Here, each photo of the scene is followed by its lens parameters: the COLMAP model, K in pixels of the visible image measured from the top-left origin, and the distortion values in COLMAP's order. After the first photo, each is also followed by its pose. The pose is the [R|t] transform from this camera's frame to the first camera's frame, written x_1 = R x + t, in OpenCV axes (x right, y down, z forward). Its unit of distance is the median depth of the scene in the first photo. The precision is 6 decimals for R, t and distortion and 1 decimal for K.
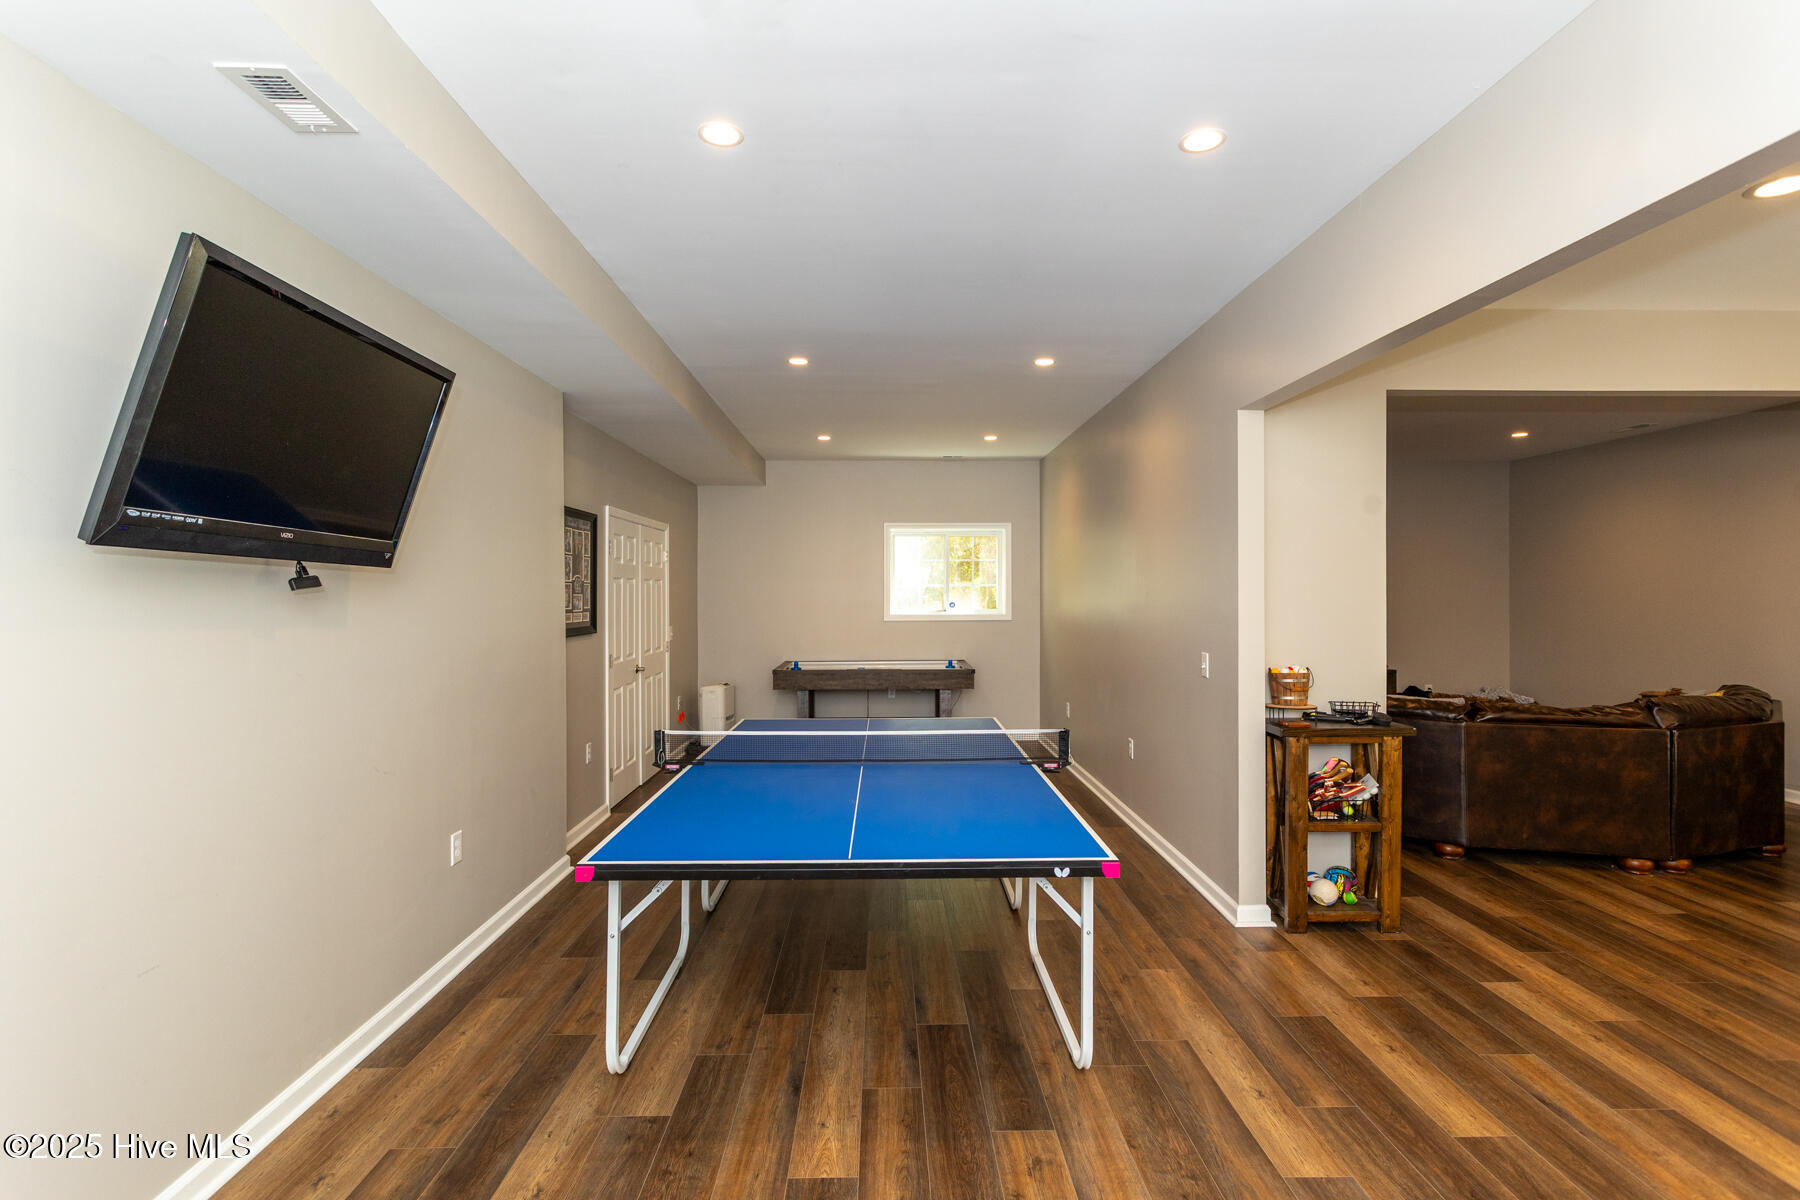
lens RADIAL K [[862.3, 0, 907.2], [0, 862.3, 593.5], [0, 0, 1]] dist [0.004033, 0.000400]
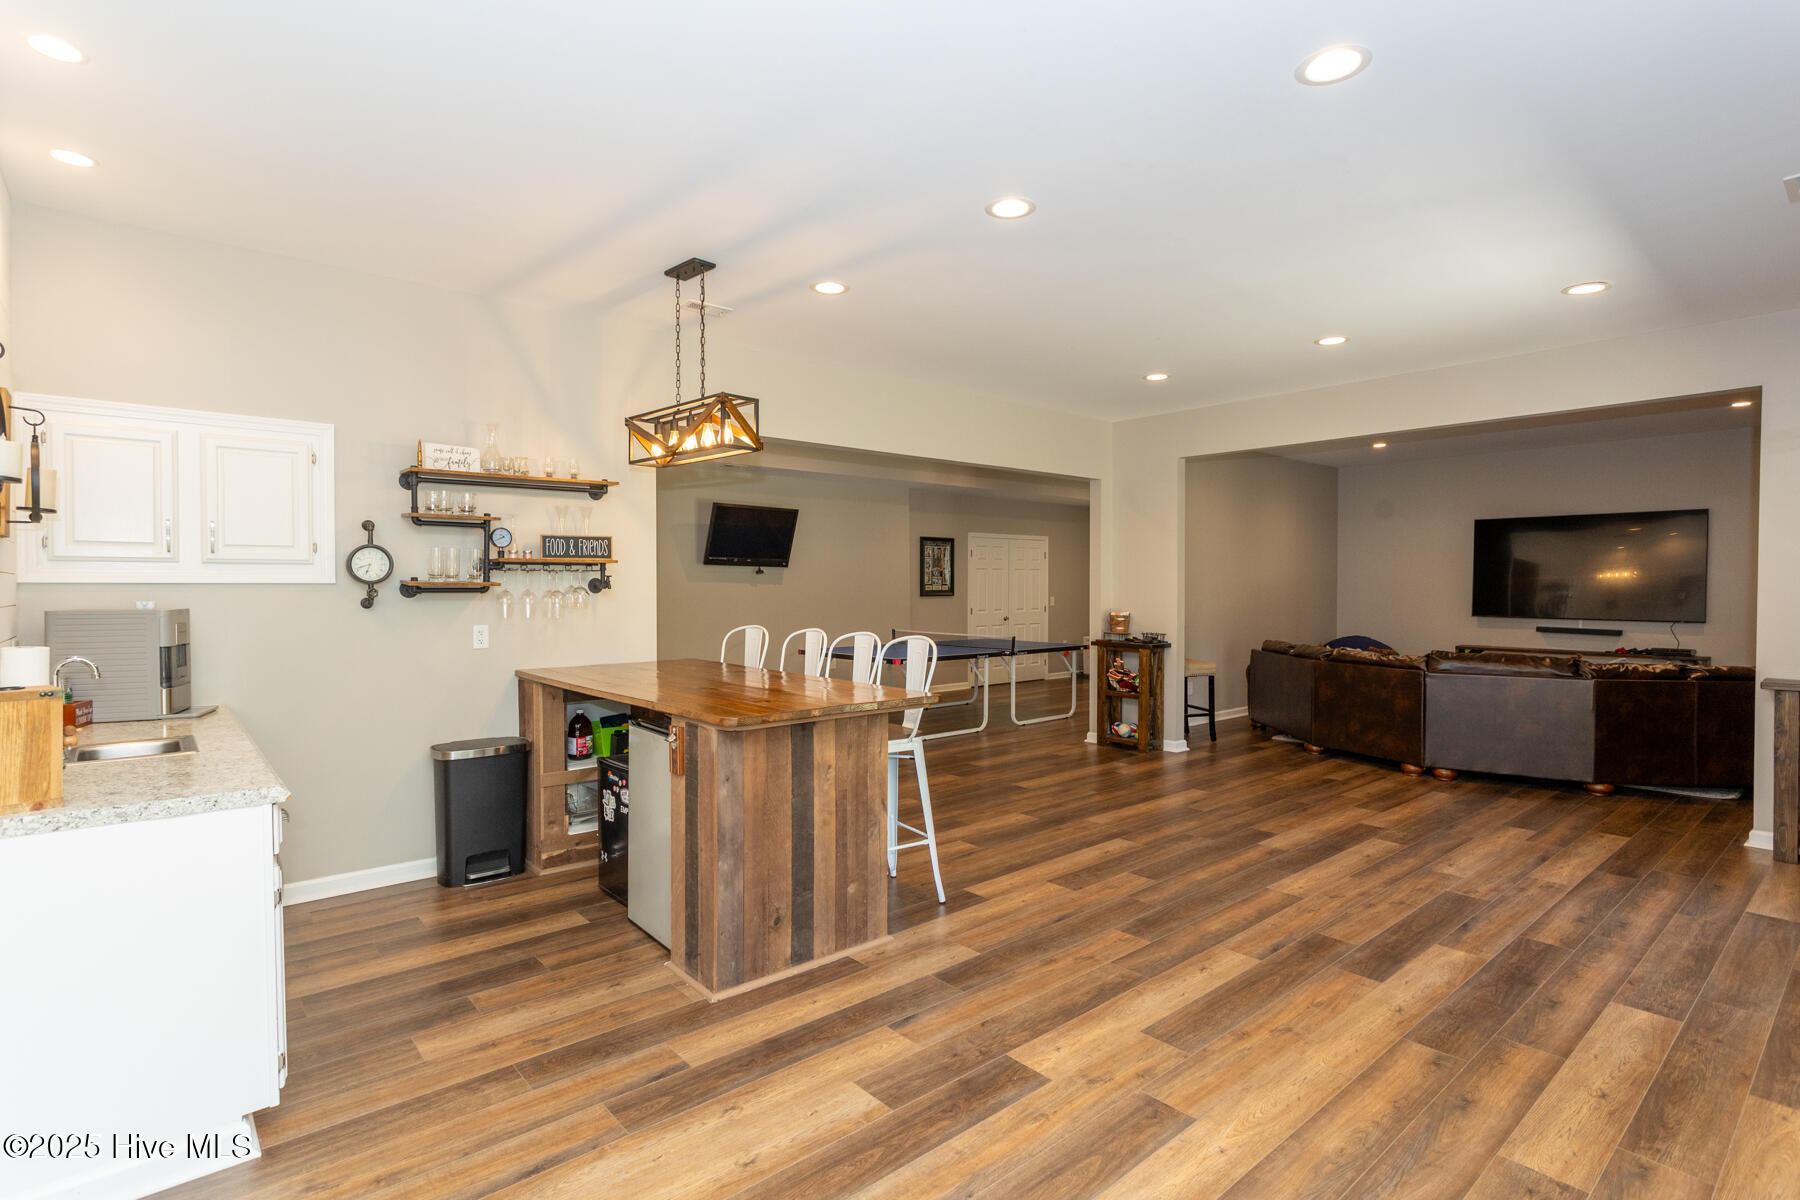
lens RADIAL K [[862.3, 0, 907.2], [0, 862.3, 593.5], [0, 0, 1]] dist [0.004033, 0.000400]
pose [[0.630156, 0.011826, -0.776379, 1.615077], [0.000668, 0.999875, 0.015773, 0.013794], [0.776468, -0.010458, 0.630069, -0.556240]]
